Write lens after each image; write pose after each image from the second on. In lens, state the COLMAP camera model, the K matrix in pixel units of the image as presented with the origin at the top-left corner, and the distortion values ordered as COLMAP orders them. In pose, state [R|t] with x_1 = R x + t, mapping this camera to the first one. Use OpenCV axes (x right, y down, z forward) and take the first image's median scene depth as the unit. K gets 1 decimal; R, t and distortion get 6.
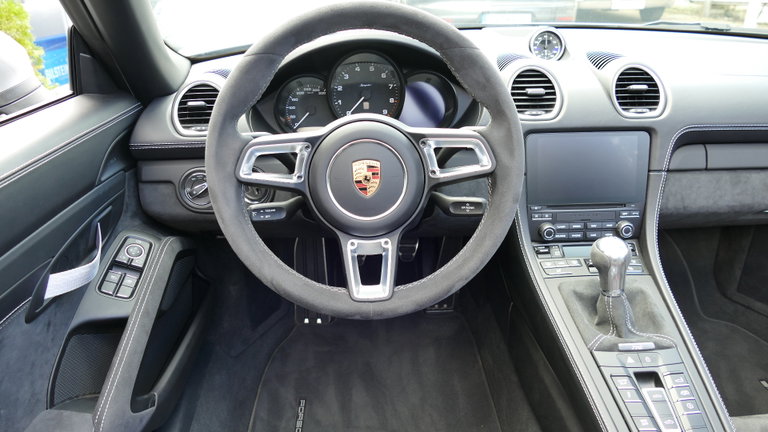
lens RADIAL K [[567.2, 0, 386.4], [0, 567.2, 216.7], [0, 0, 1]] dist [-0.015943, -0.000961]
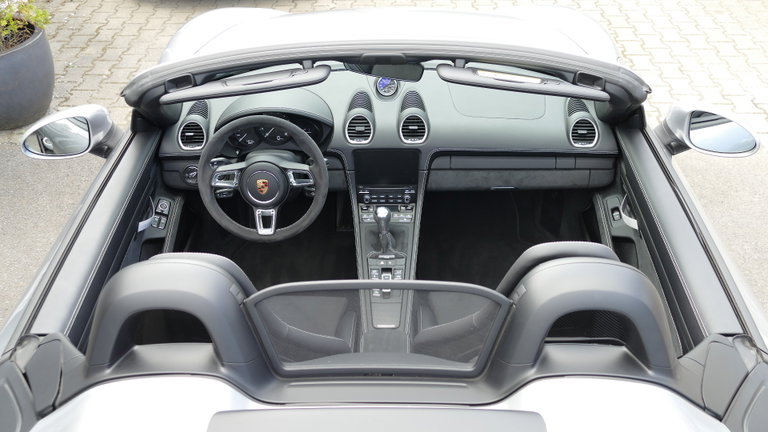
lens RADIAL K [[855.4, 0, 383.1], [0, 855.4, 216.3], [0, 0, 1]] dist [0.015592, 0.000000]
pose [[0.997778, 0.027831, -0.060535, 0.602940], [-0.016381, 0.983161, 0.182008, -0.526530], [0.064581, -0.180612, 0.981432, -2.219079]]
